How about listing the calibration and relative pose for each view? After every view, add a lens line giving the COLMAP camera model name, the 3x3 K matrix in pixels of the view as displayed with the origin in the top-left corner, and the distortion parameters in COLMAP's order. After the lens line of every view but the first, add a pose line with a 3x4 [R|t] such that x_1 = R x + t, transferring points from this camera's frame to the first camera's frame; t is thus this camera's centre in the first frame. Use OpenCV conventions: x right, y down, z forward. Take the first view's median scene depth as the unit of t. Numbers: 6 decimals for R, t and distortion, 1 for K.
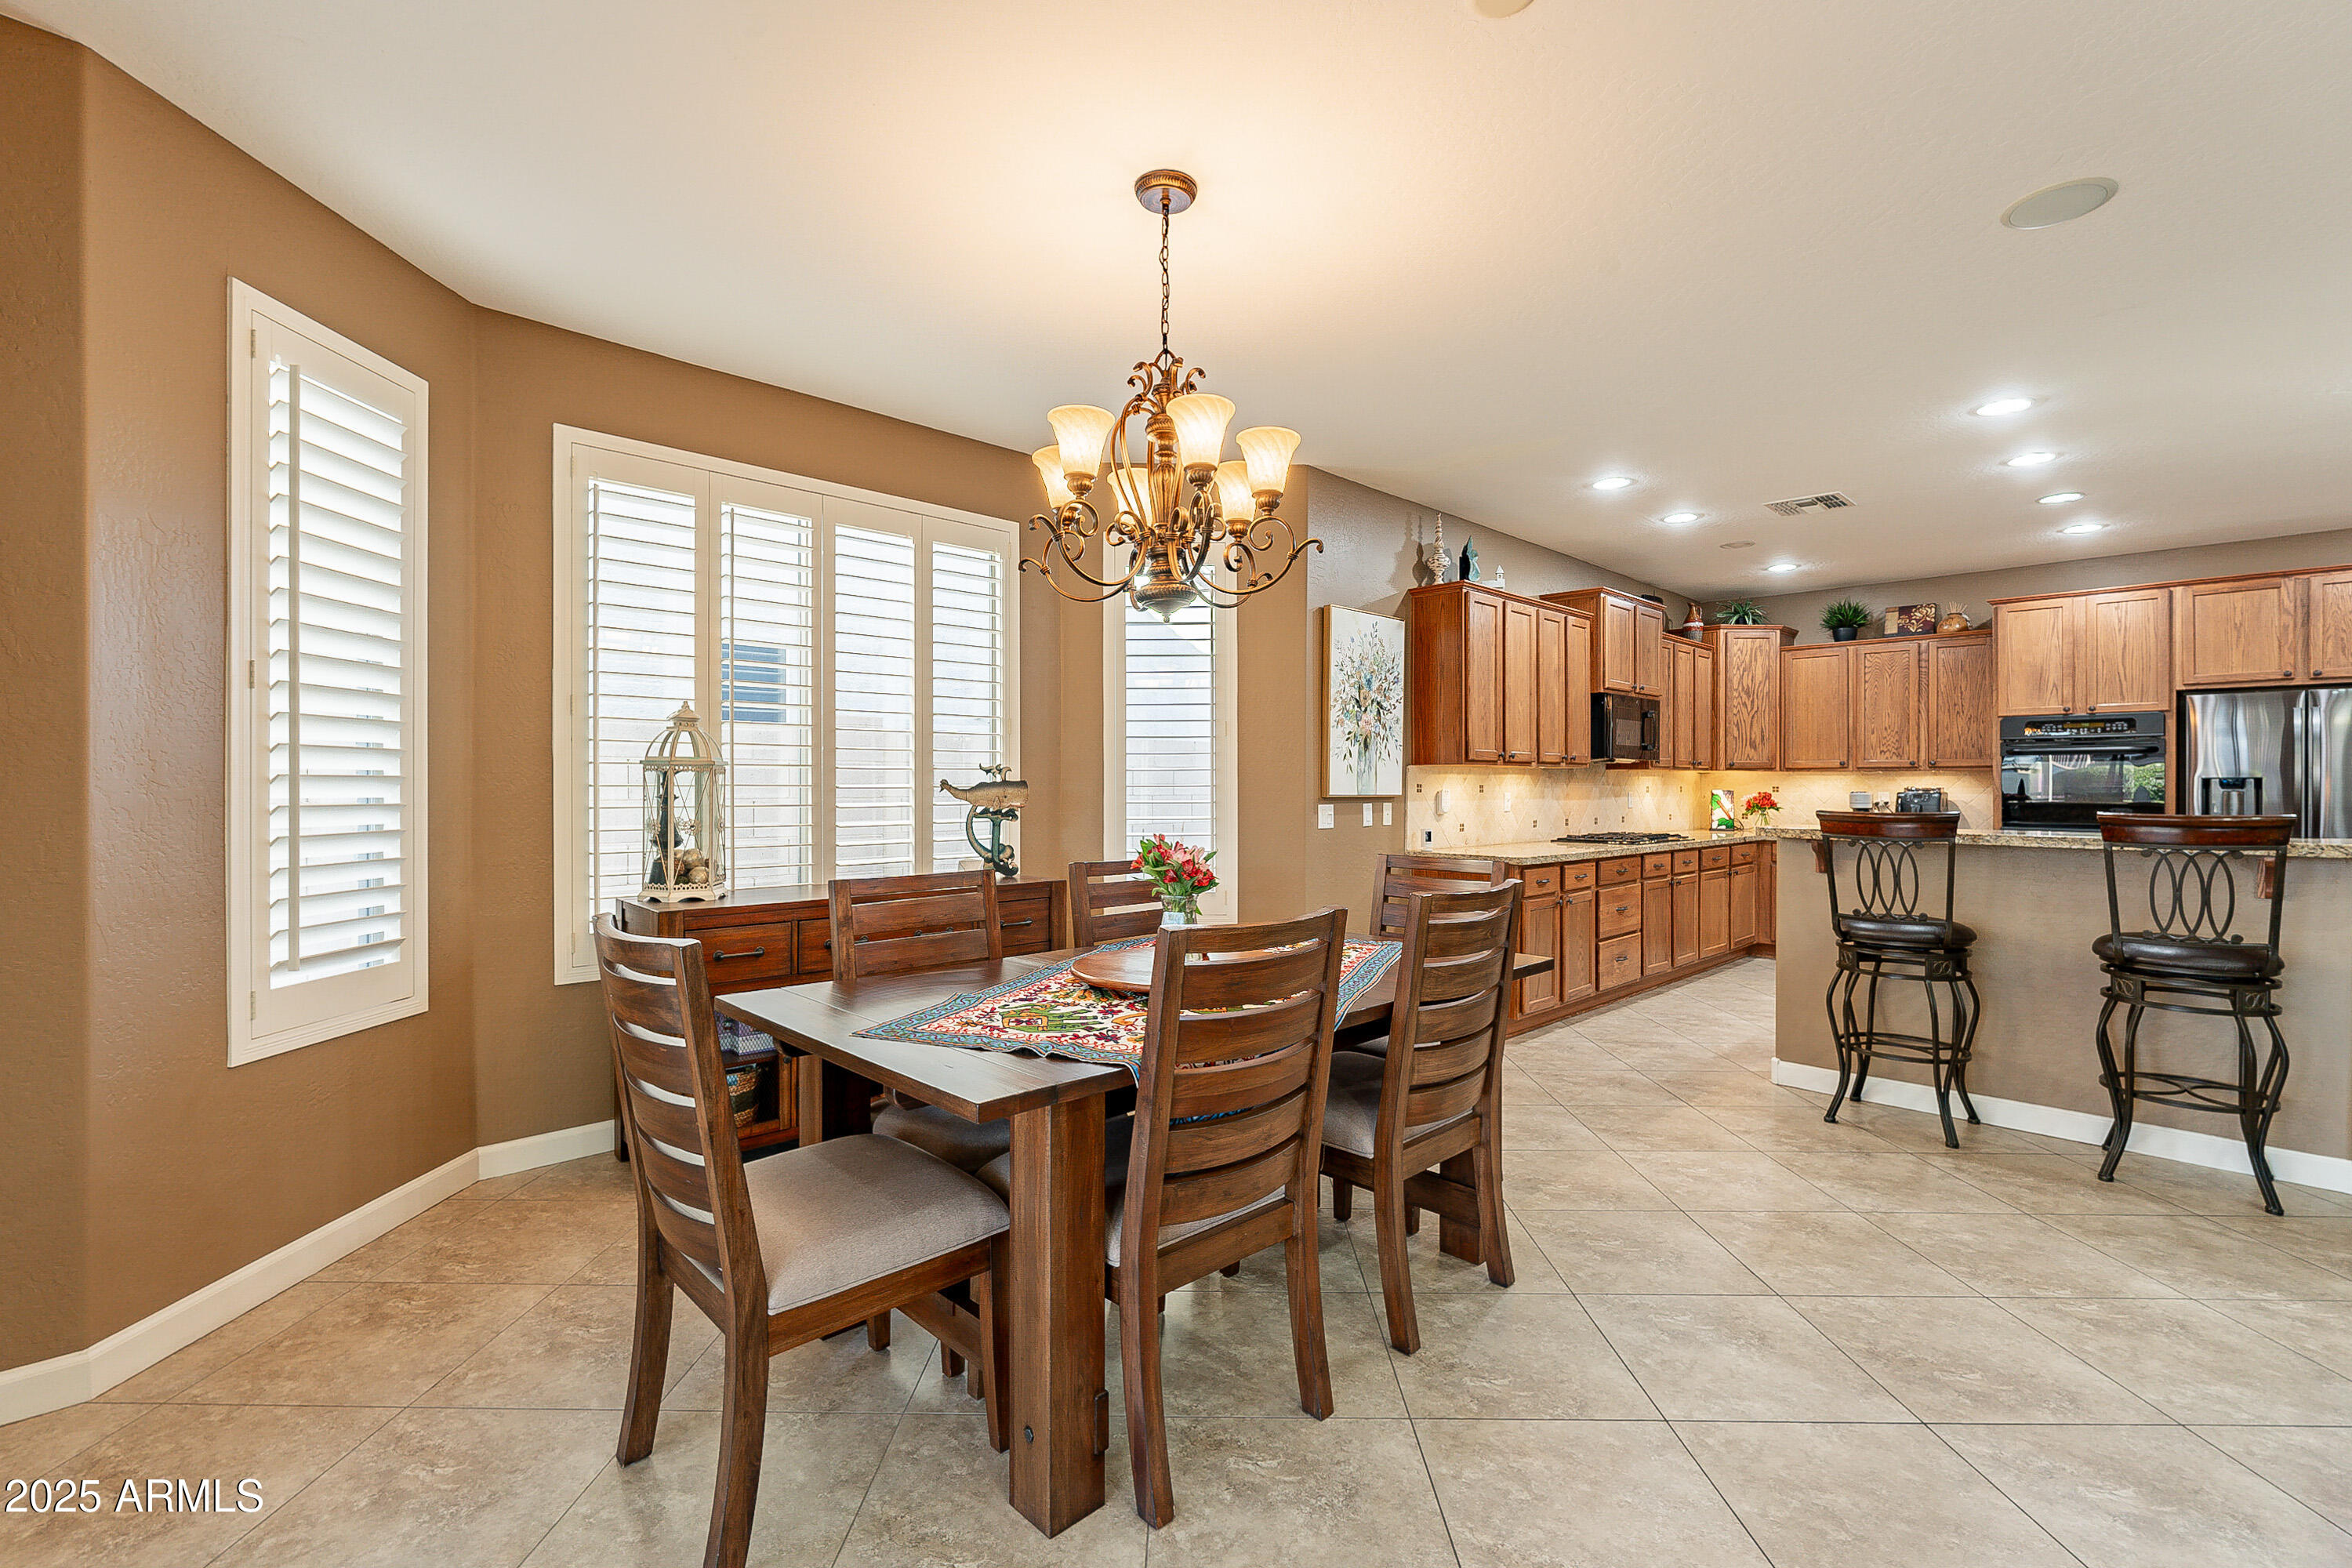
lens RADIAL K [[1003.3, 0, 1176.0], [0, 1003.3, 784.0], [0, 0, 1]] dist [-0.018873, -0.000681]
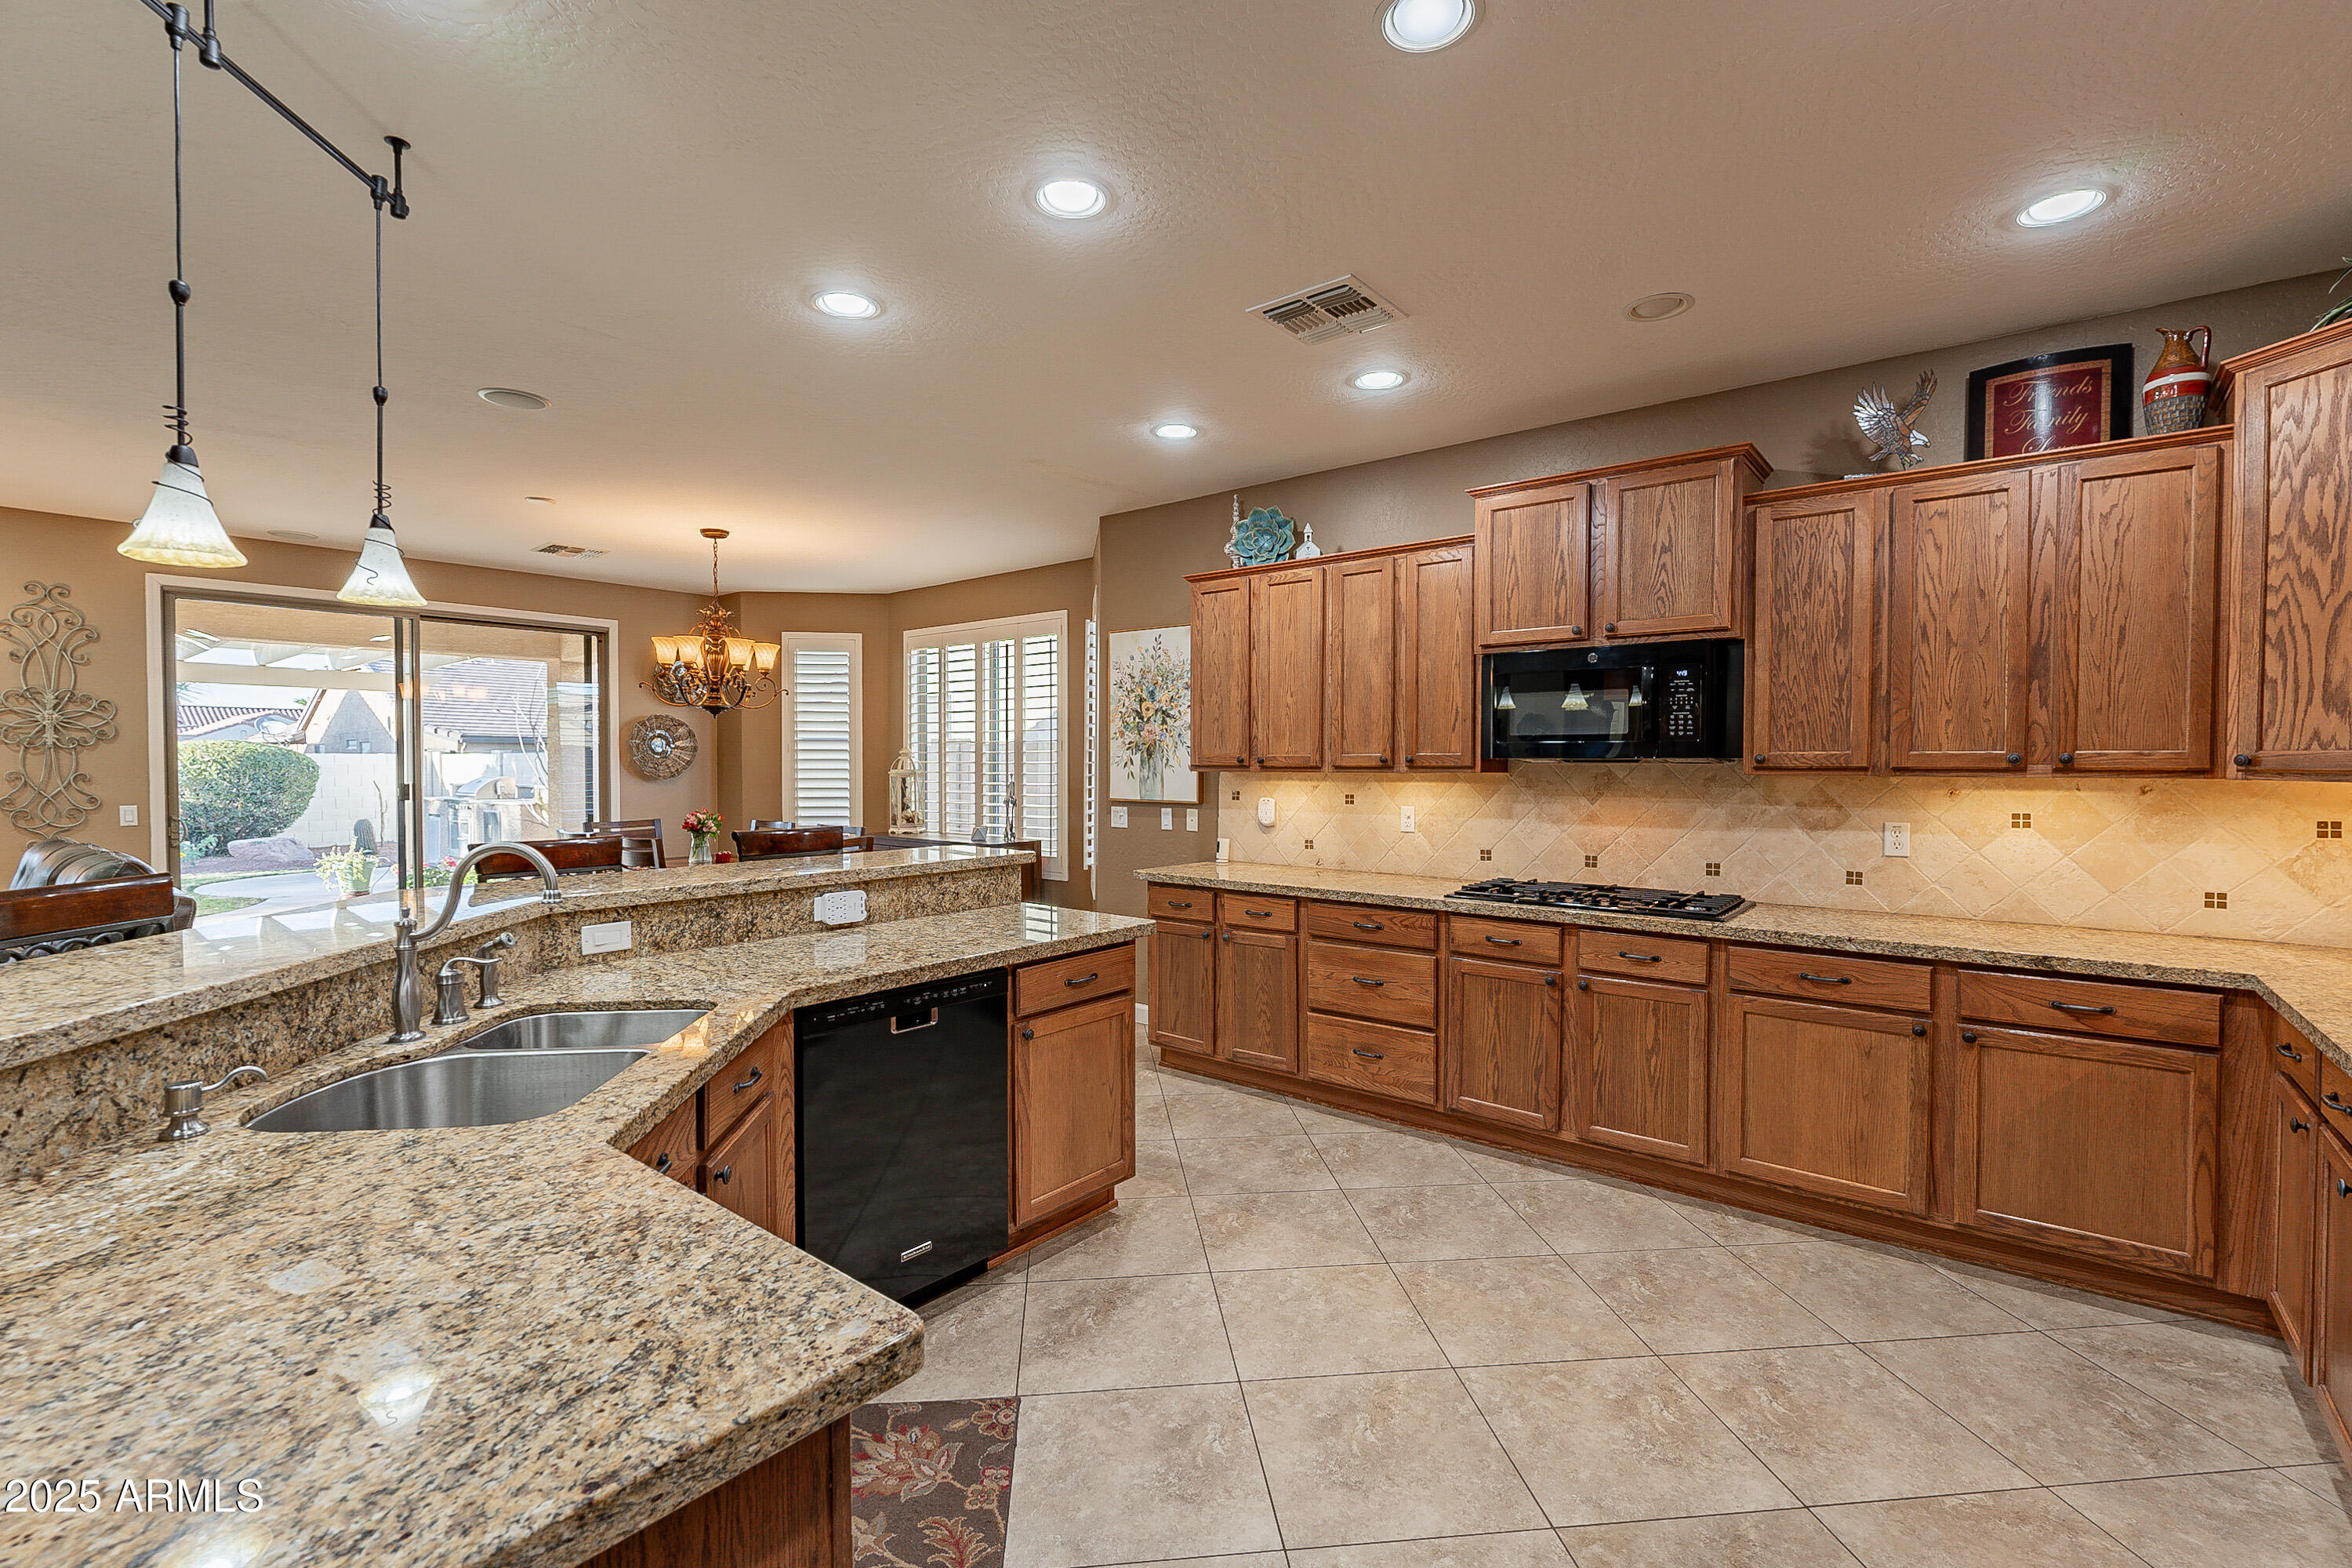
lens RADIAL K [[1023.7, 0, 1185.6], [0, 1023.7, 787.1], [0, 0, 1]] dist [-0.002335, 0.000046]
pose [[0.141015, 0.021213, -0.989780, 1.185967], [-0.002765, 0.999775, 0.021033, -0.023814], [0.990004, -0.000229, 0.141042, 0.817794]]
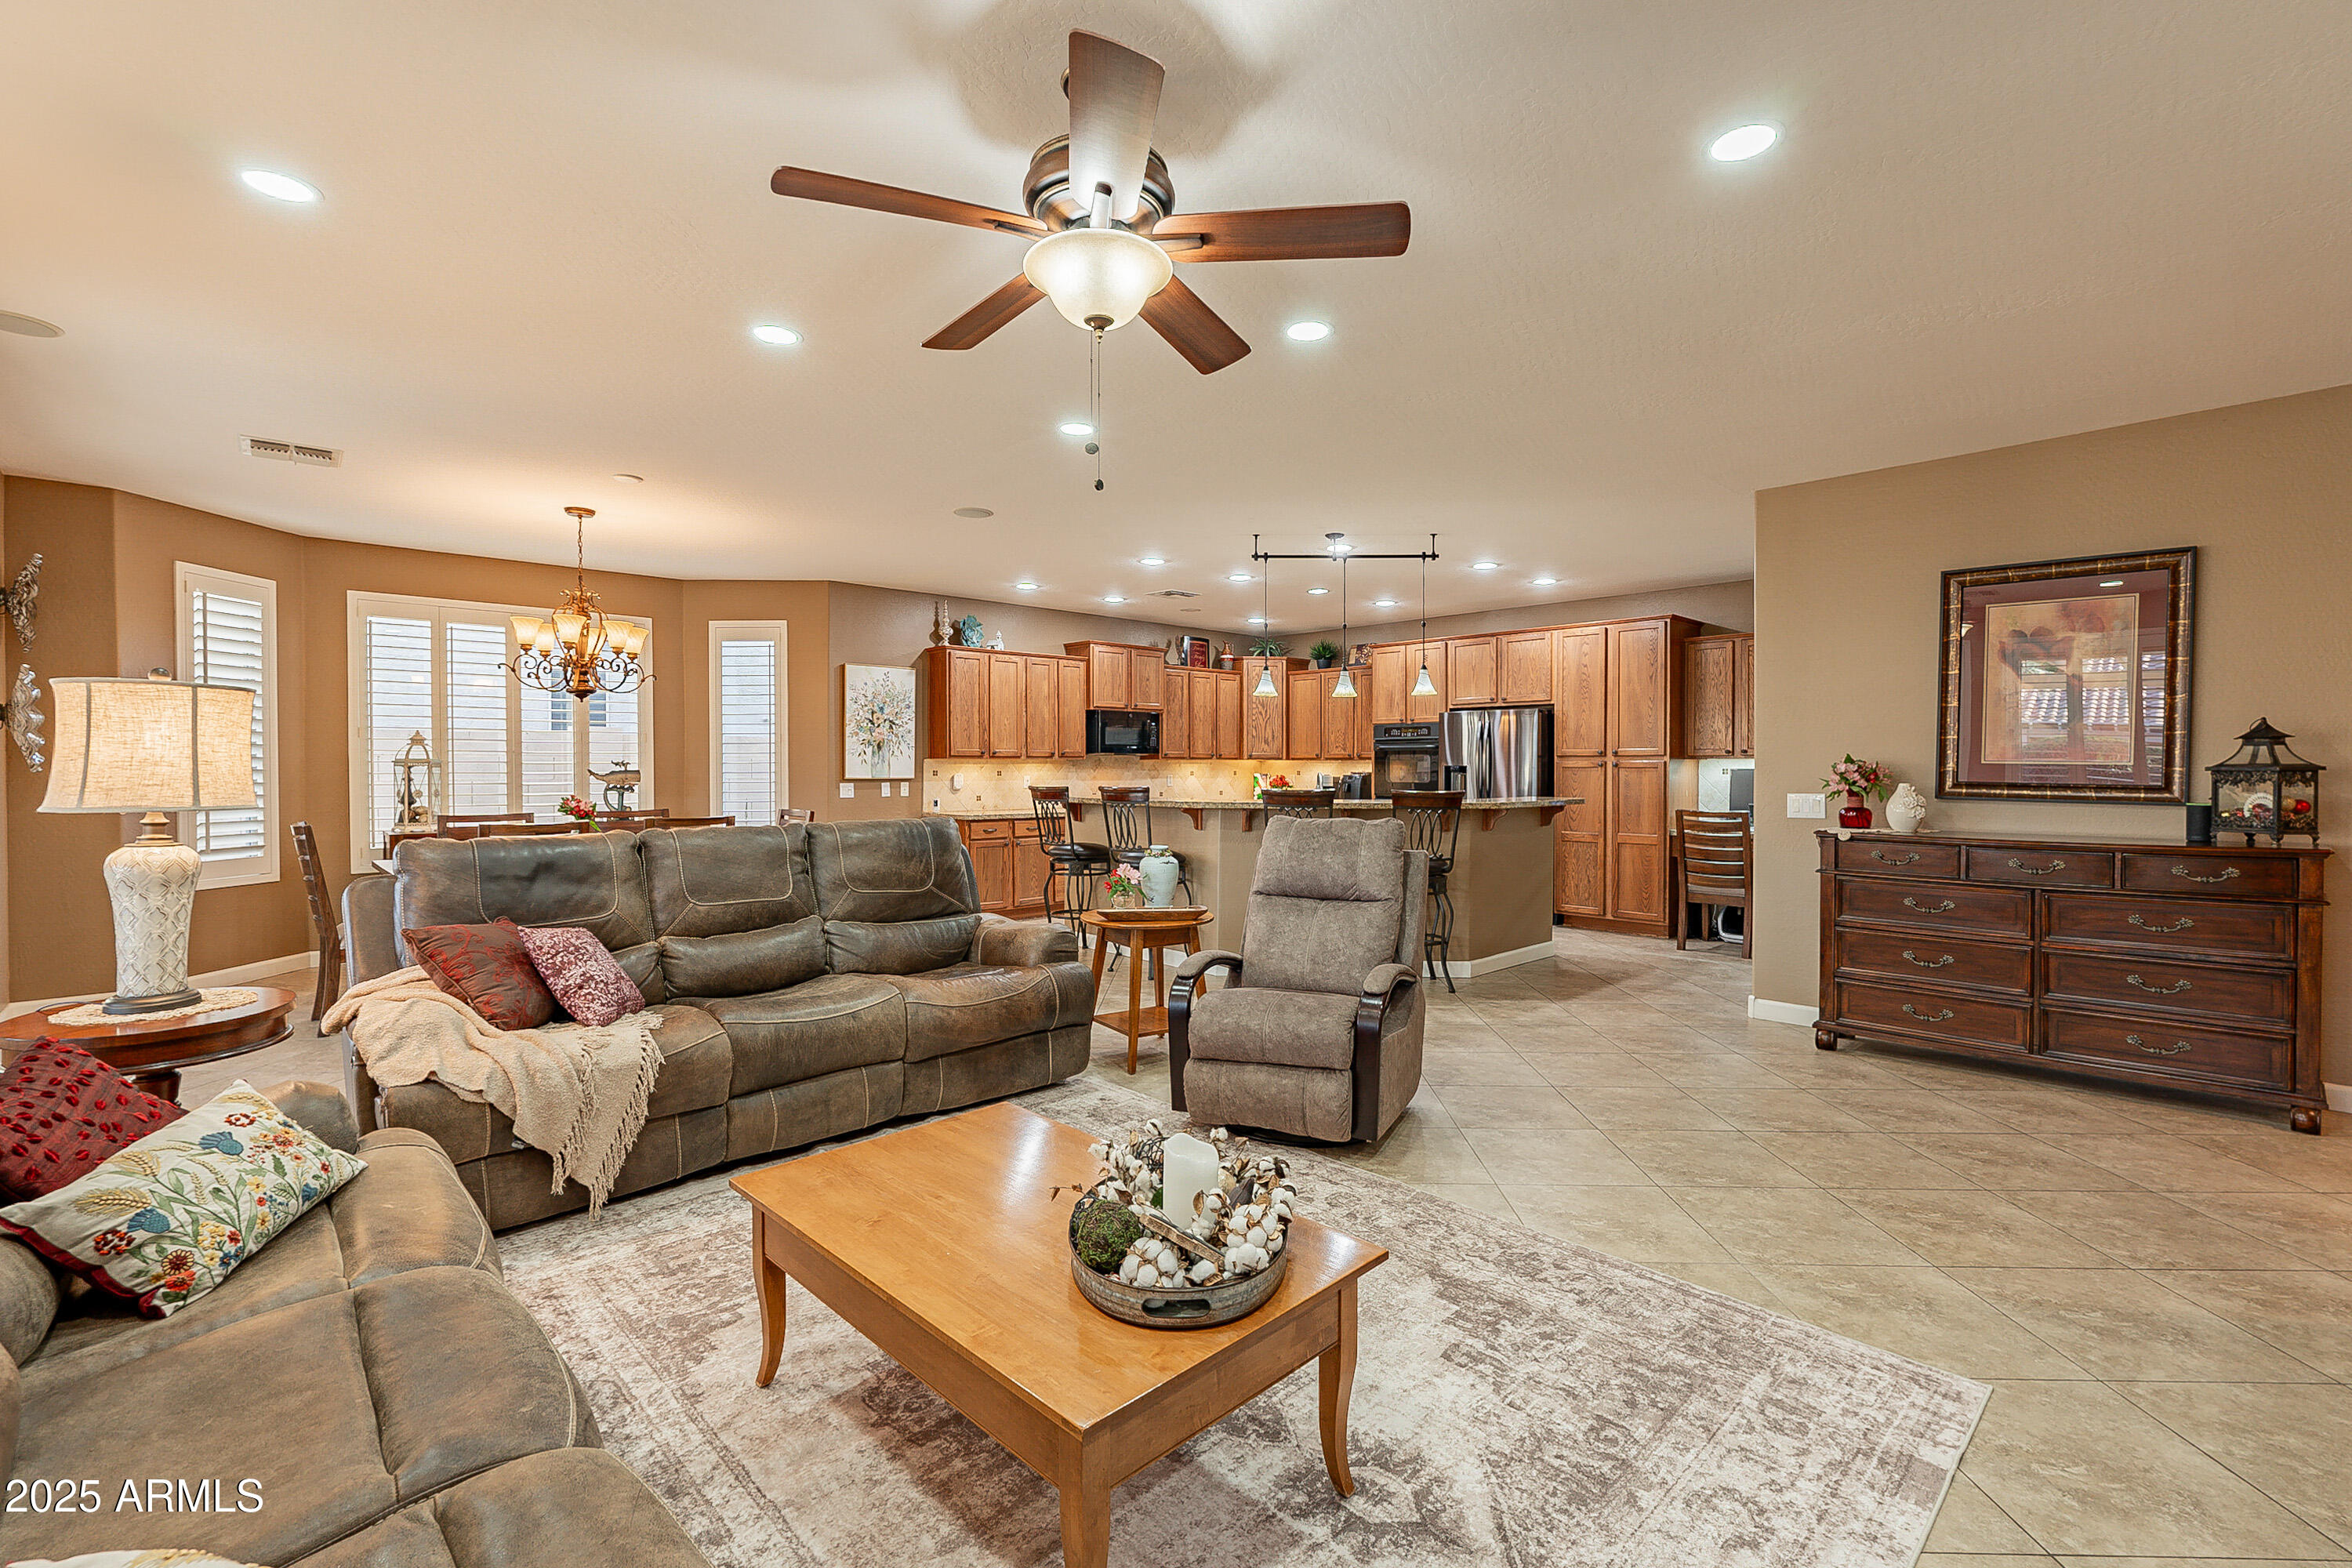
lens RADIAL K [[1028.6, 0, 1183.5], [0, 1028.6, 782.8], [0, 0, 1]] dist [-0.003199, -0.000066]
pose [[0.999996, -0.002766, 0.000642, 0.639296], [0.002757, 0.999905, 0.013518, -0.001808], [-0.000679, -0.013516, 0.999908, -0.647086]]
